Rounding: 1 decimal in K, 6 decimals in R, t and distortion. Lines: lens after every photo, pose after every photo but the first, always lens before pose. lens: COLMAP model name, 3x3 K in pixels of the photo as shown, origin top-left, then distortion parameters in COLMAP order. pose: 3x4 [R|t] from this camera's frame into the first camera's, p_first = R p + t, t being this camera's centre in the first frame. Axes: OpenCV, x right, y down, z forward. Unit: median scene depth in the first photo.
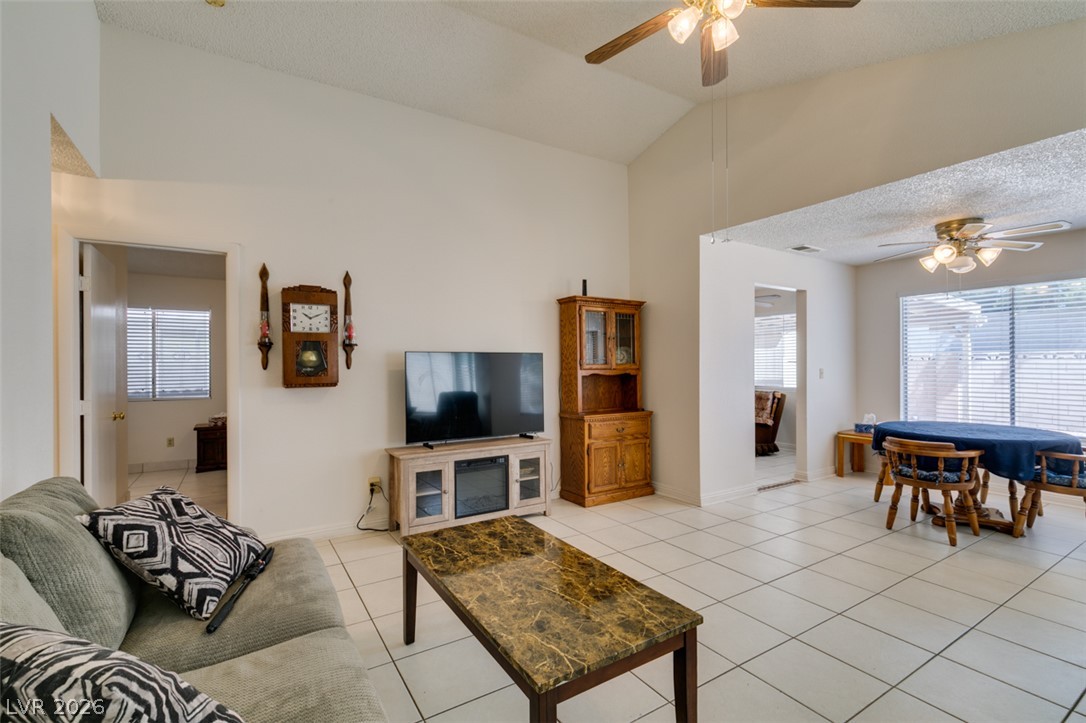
lens RADIAL K [[484.9, 0, 540.9], [0, 484.9, 363.1], [0, 0, 1]] dist [0.002285, -0.001224]
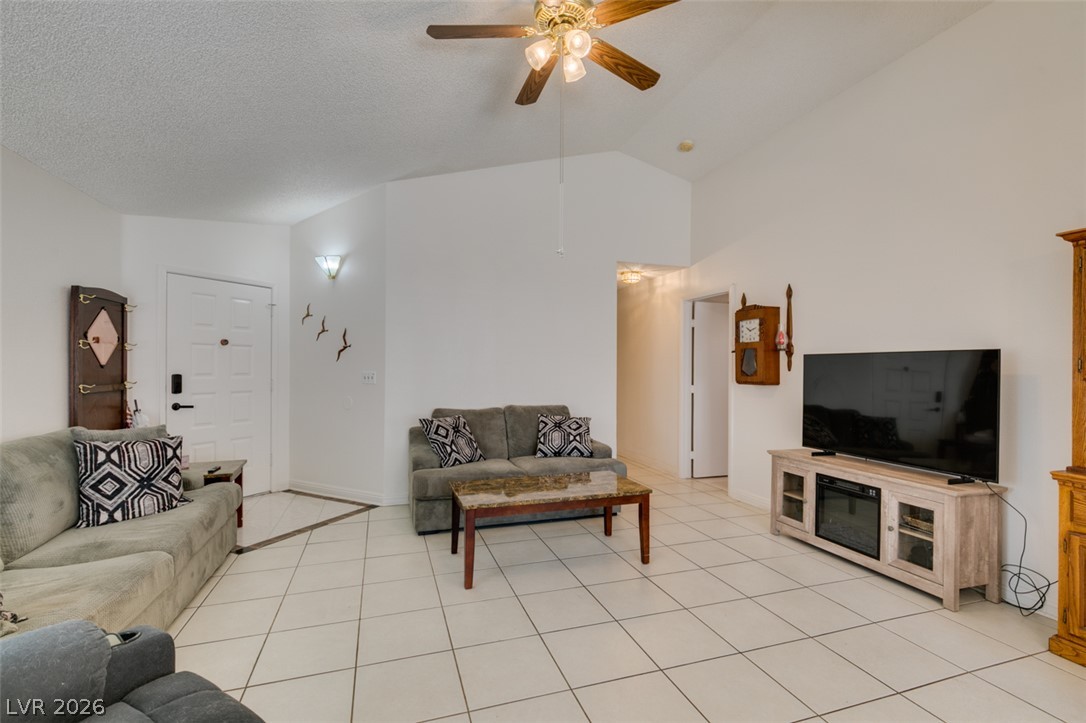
lens RADIAL K [[484.9, 0, 540.9], [0, 484.9, 363.1], [0, 0, 1]] dist [0.002285, -0.001224]
pose [[-0.233703, -0.004637, -0.972297, 0.781095], [-0.003237, 0.999987, -0.003991, 0.000013], [0.972303, 0.002215, -0.233715, 0.659804]]
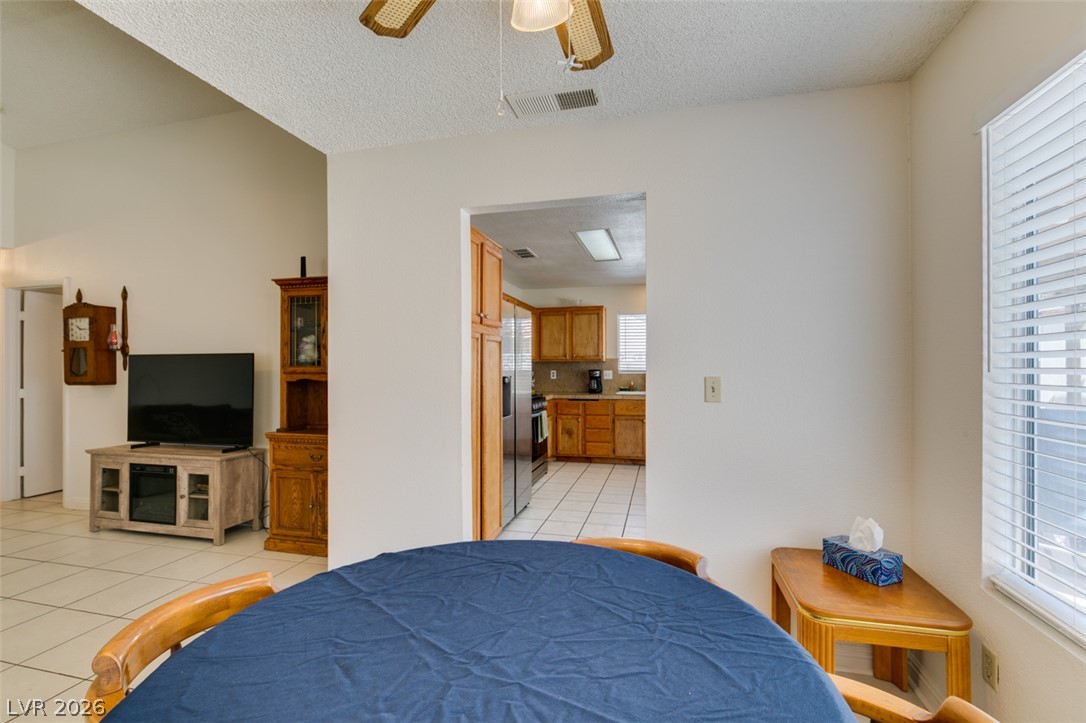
lens RADIAL K [[486.9, 0, 540.8], [0, 486.9, 366.0], [0, 0, 1]] dist [-0.001674, -0.000102]
pose [[0.692846, 0.000832, -0.721085, 1.061136], [0.002919, 0.999988, 0.003958, -0.000598], [0.721080, -0.004848, 0.692835, 0.855257]]
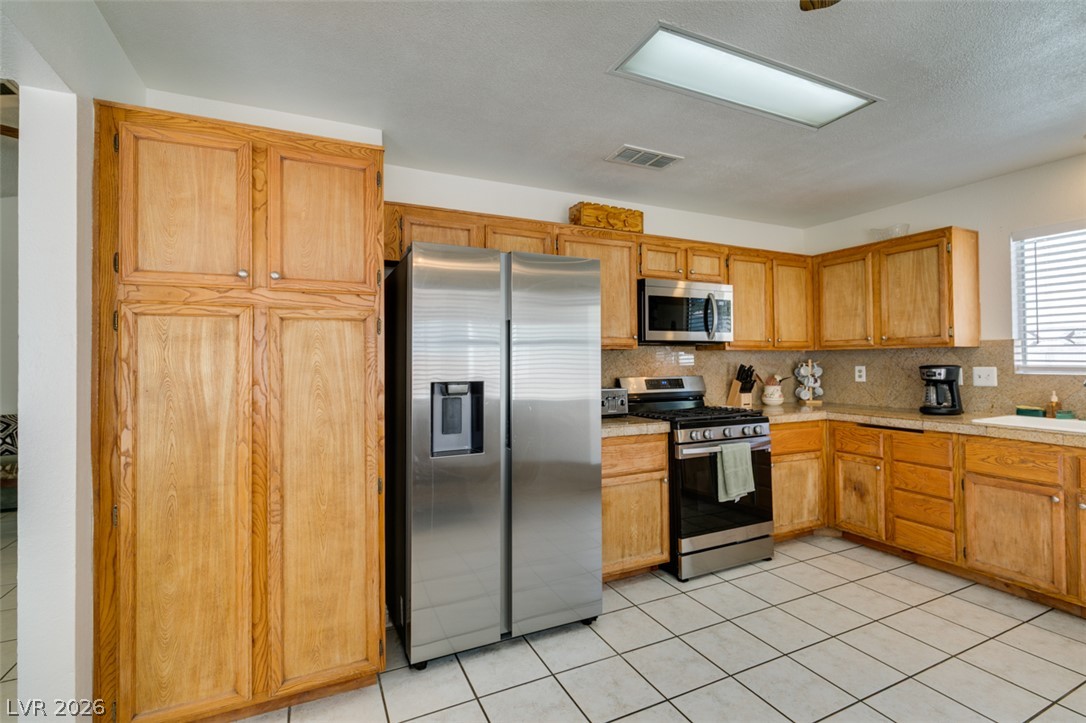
lens RADIAL K [[484.9, 0, 540.9], [0, 484.9, 363.1], [0, 0, 1]] dist [0.002285, -0.001224]
pose [[-0.121879, 0.008734, -0.992507, 0.831653], [0.013460, 0.999884, 0.007146, 0.001365], [0.992454, -0.012488, -0.121982, 1.632224]]
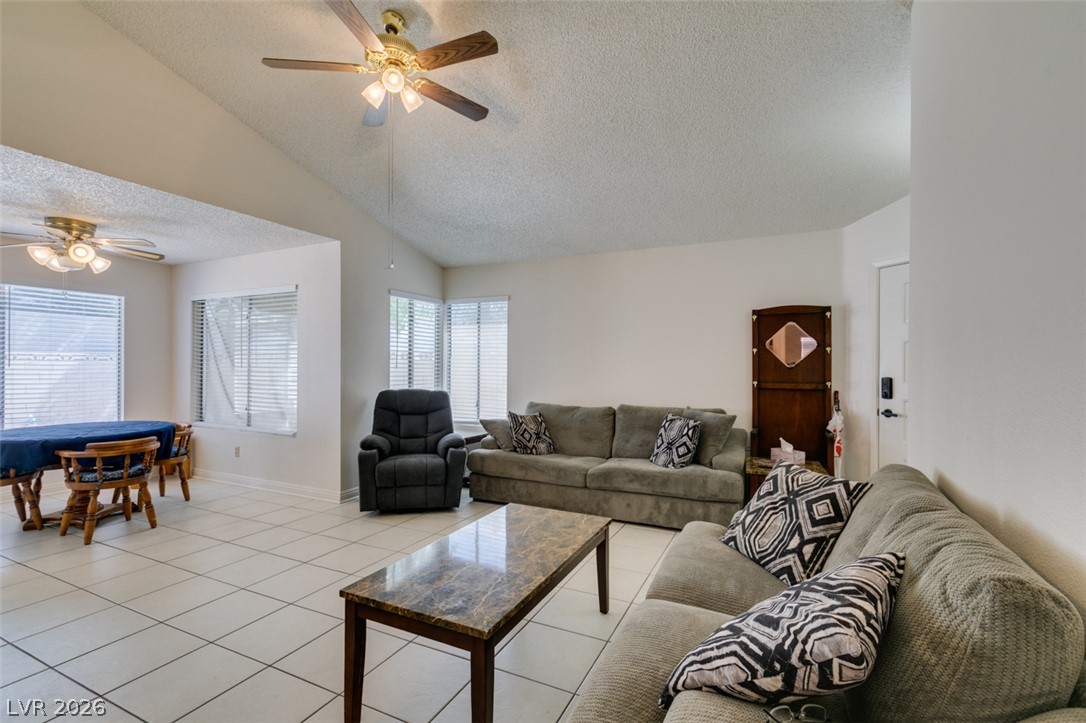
lens RADIAL K [[488.7, 0, 539.0], [0, 488.7, 360.2], [0, 0, 1]] dist [-0.000785, -0.000564]
pose [[-0.531153, 0.012066, 0.847190, -0.498350], [-0.002336, 0.999874, -0.015706, 0.005386], [-0.847273, -0.010322, -0.531057, 0.732990]]
